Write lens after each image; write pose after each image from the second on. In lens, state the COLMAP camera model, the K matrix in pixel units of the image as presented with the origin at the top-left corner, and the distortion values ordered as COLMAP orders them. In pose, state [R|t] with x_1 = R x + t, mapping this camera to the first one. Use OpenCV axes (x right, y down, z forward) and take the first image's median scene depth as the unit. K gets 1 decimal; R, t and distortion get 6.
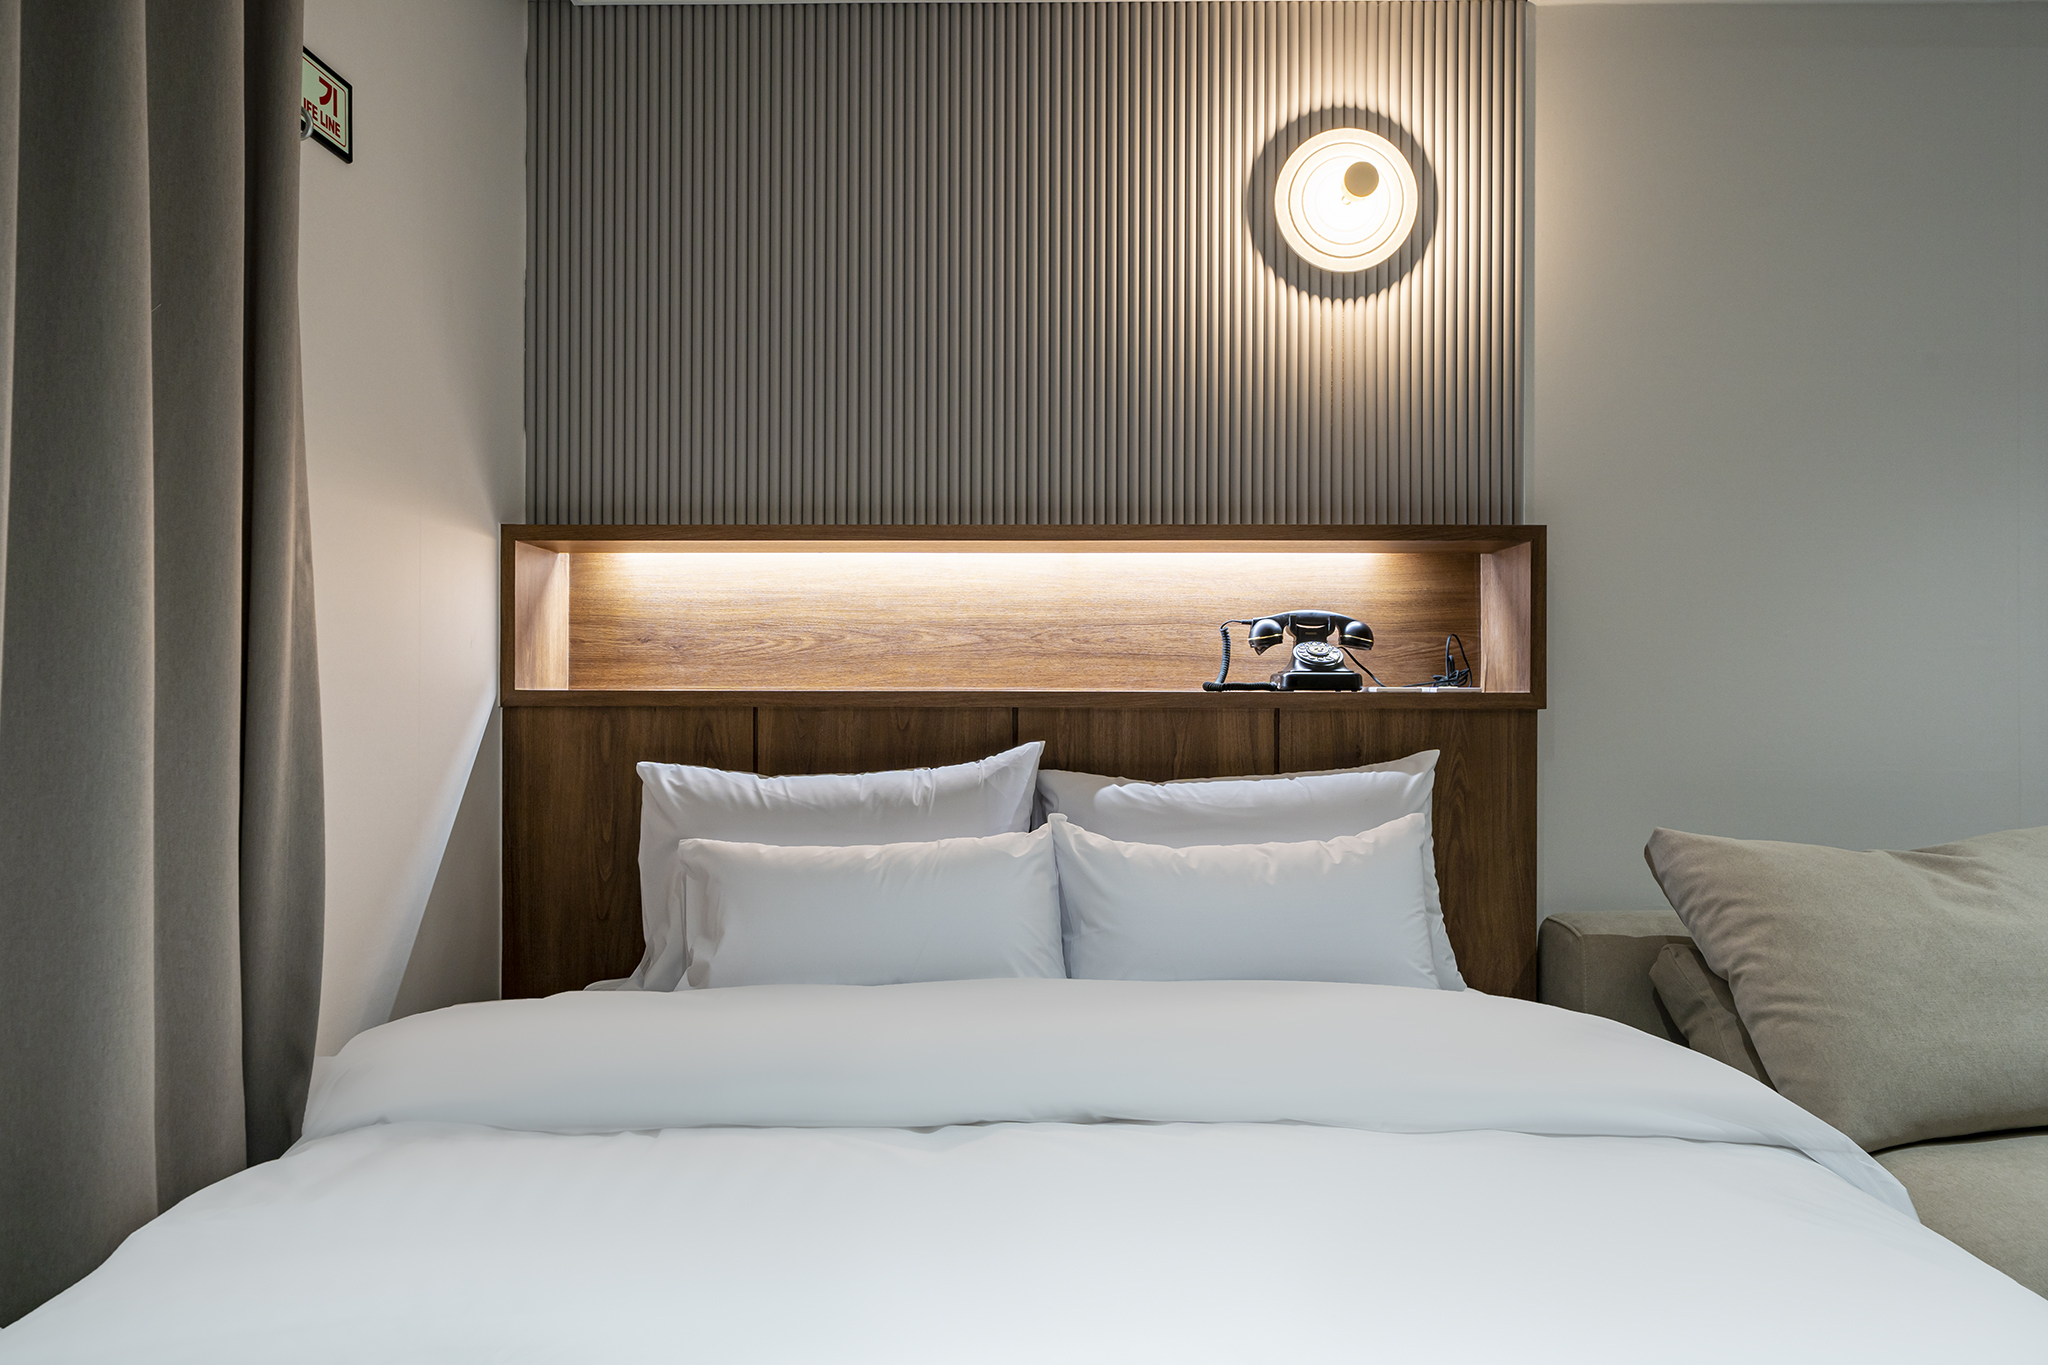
lens RADIAL K [[1248.9, 0, 1024.0], [0, 1248.9, 682.5], [0, 0, 1]] dist [-0.001549, 0.000314]
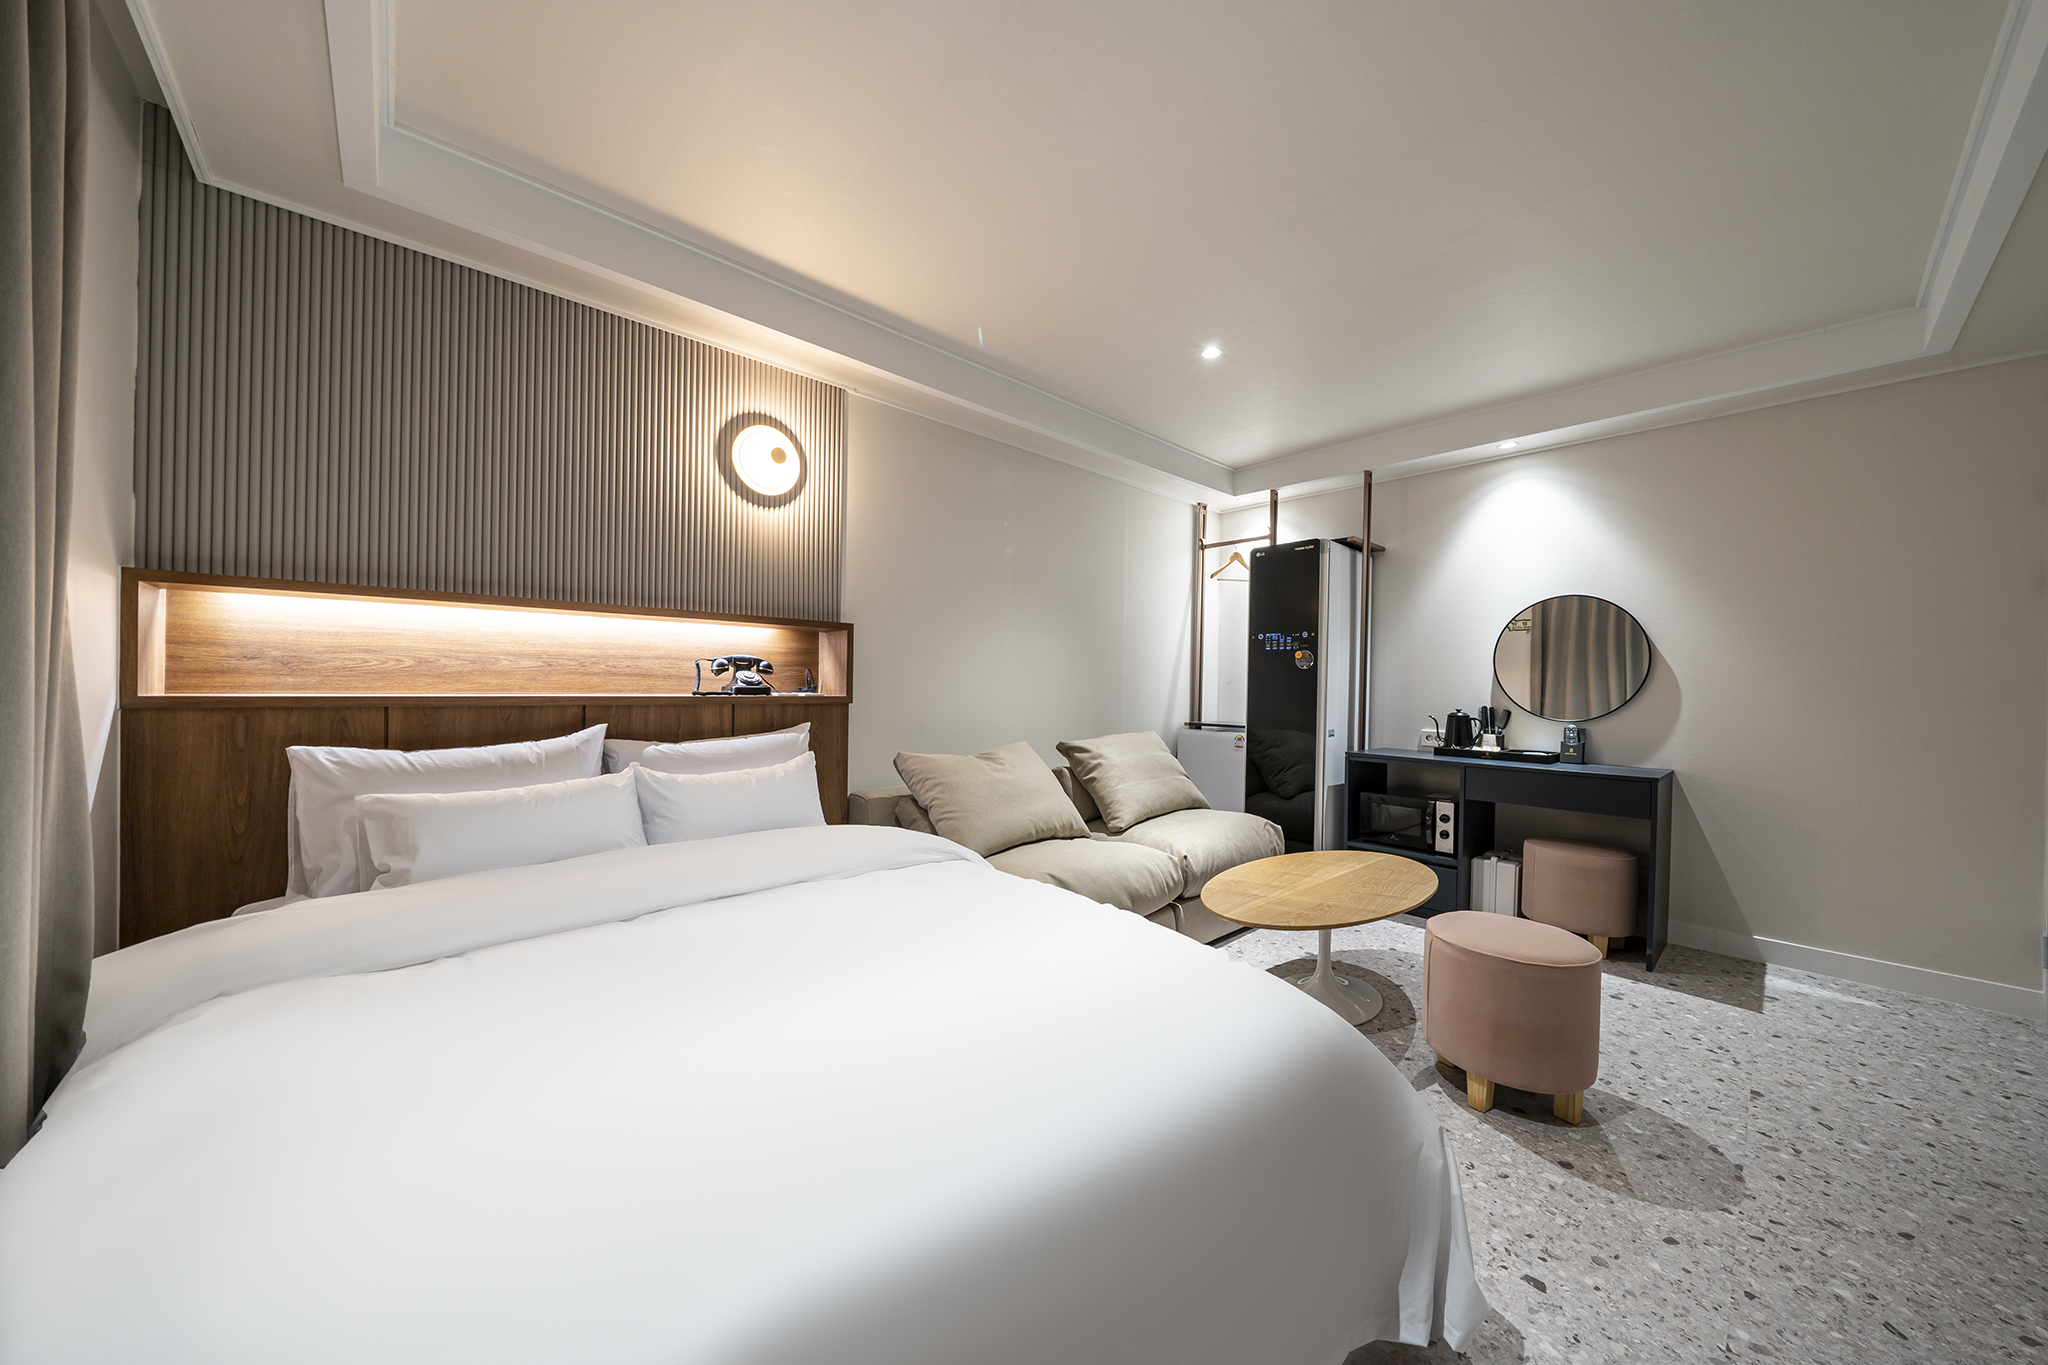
lens RADIAL K [[698.3, 0, 1027.3], [0, 698.3, 691.9], [0, 0, 1]] dist [-0.001482, -0.000060]
pose [[0.726790, 0.001708, 0.686857, -0.231041], [-0.016254, 0.999760, 0.014713, -0.023811], [-0.686667, -0.021857, 0.726643, -0.157044]]
